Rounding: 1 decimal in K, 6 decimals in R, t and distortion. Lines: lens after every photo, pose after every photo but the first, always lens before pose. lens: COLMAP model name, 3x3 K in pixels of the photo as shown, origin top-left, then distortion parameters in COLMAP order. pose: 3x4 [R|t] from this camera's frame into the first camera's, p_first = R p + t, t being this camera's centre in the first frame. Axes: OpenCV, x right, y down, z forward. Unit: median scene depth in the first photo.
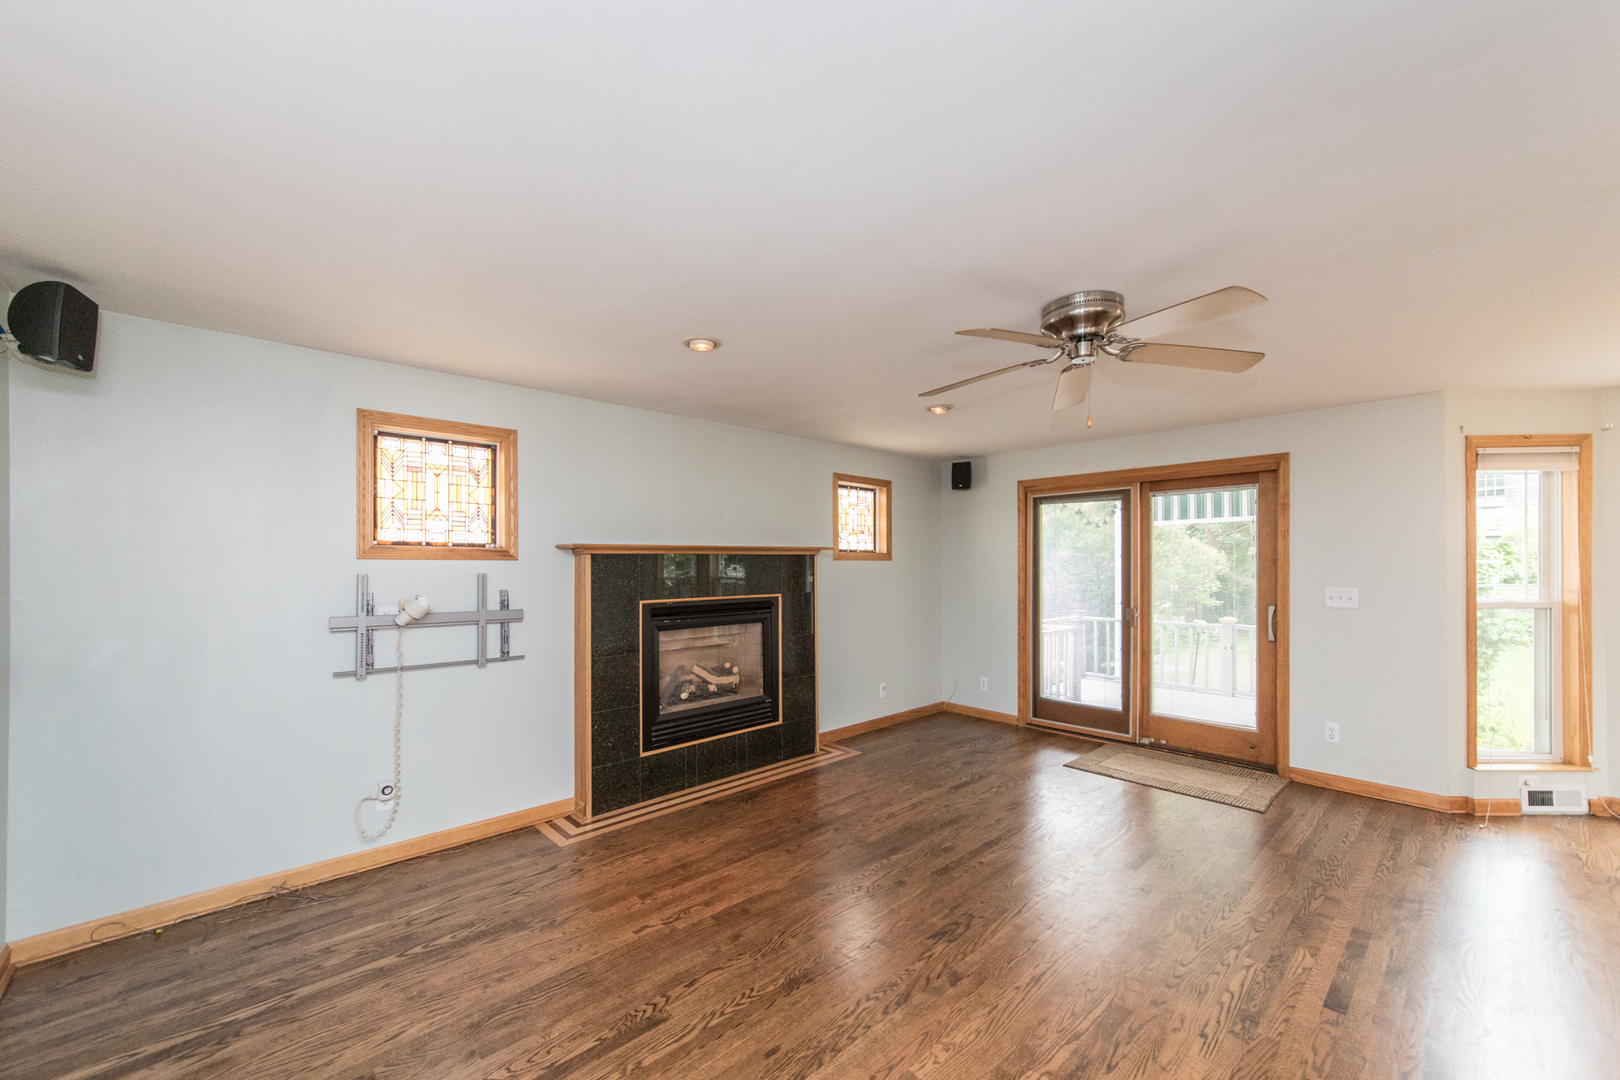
lens RADIAL K [[639.9, 0, 815.8], [0, 639.9, 565.7], [0, 0, 1]] dist [0.004663, 0.001256]
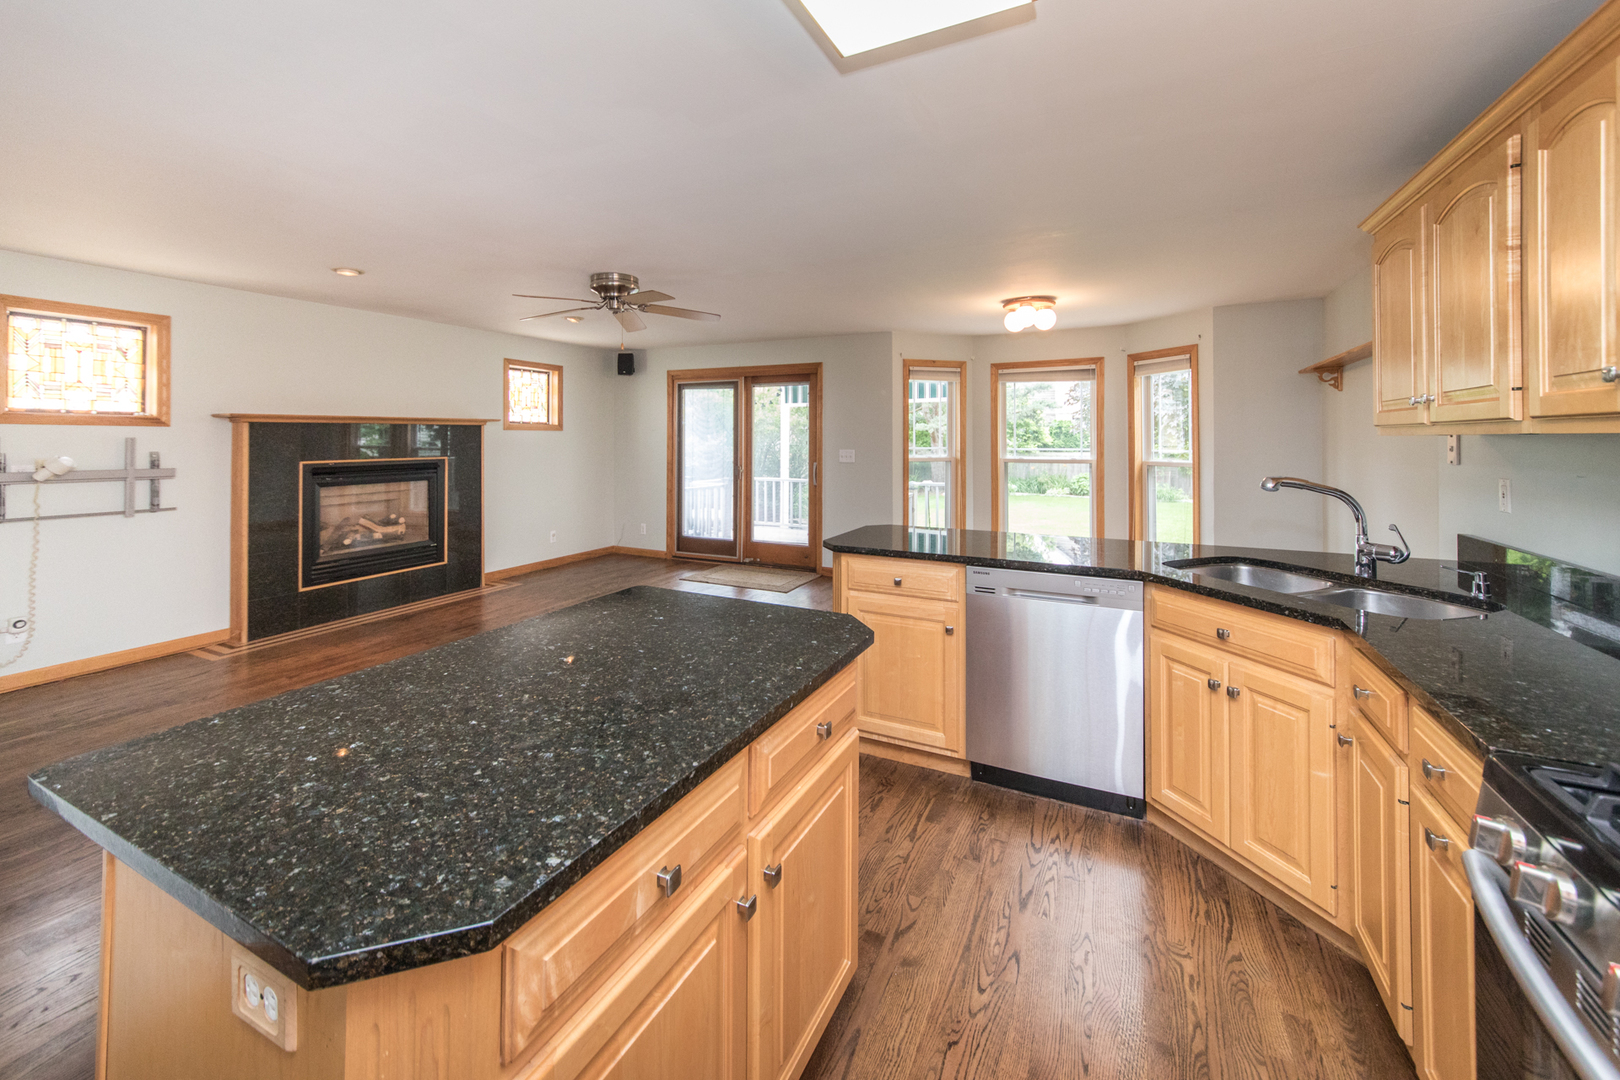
lens RADIAL K [[639.9, 0, 816.7], [0, 639.9, 433.4], [0, 0, 1]] dist [0.004663, 0.001256]
pose [[0.932161, 0.007681, 0.361962, 0.170750], [-0.004659, 0.999947, -0.009220, 0.007617], [-0.362014, 0.006909, 0.932147, -0.423419]]
